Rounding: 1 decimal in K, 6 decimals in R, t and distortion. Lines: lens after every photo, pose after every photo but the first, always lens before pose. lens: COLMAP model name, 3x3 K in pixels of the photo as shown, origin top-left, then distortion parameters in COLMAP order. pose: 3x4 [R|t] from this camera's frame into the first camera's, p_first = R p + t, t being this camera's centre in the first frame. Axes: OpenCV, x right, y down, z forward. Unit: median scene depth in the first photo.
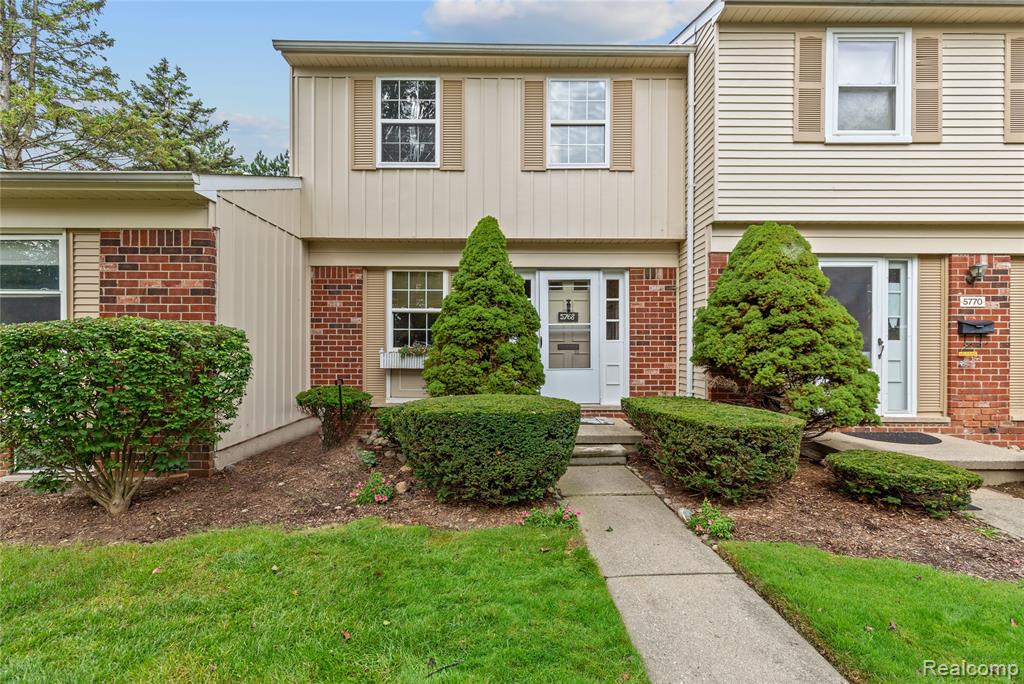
lens RADIAL K [[469.8, 0, 508.6], [0, 469.8, 343.1], [0, 0, 1]] dist [0.003062, 0.000279]
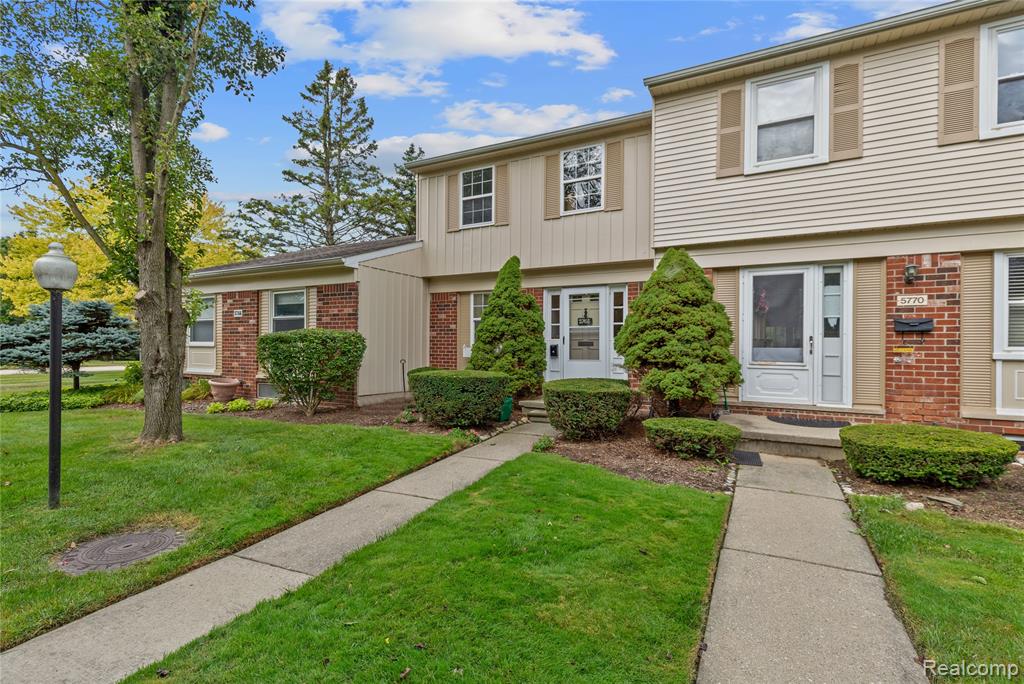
lens RADIAL K [[456.9, 0, 512.0], [0, 456.9, 342.0], [0, 0, 1]] dist [0.000551, -0.000101]
pose [[0.884608, 0.000248, -0.466335, 0.672175], [-0.001812, 0.999994, -0.002905, 0.008576], [0.466332, 0.003415, 0.884603, -0.306697]]
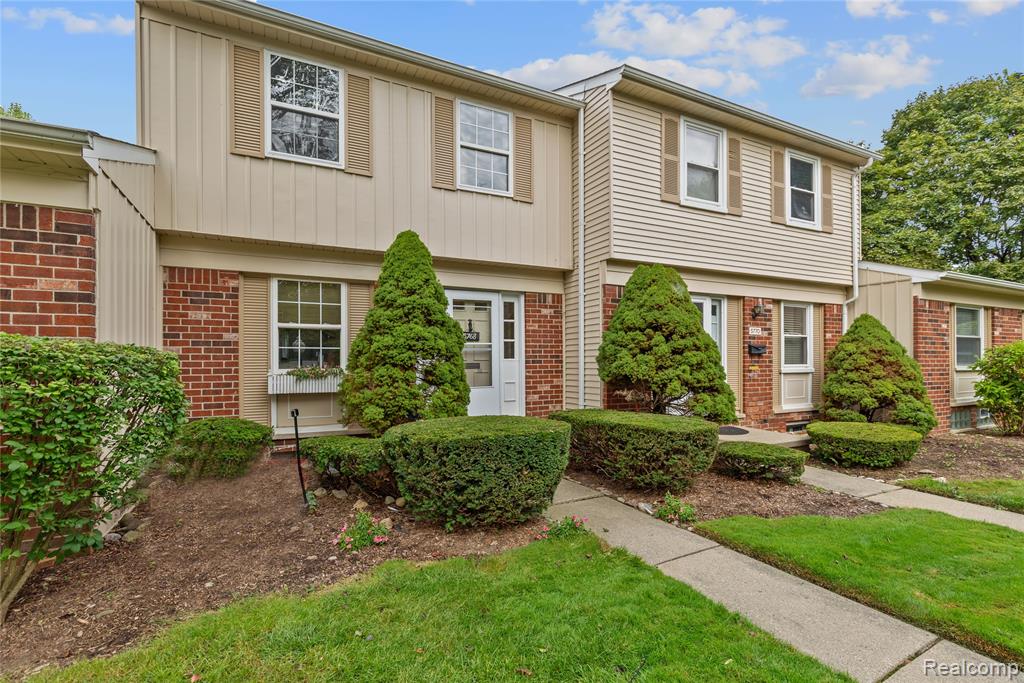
lens RADIAL K [[474.7, 0, 510.0], [0, 474.7, 356.1], [0, 0, 1]] dist [0.004445, -0.000034]
pose [[0.896579, -0.002483, 0.442877, -0.306316], [0.004485, 0.999984, -0.003472, -0.011242], [-0.442861, 0.005099, 0.896576, 0.048156]]
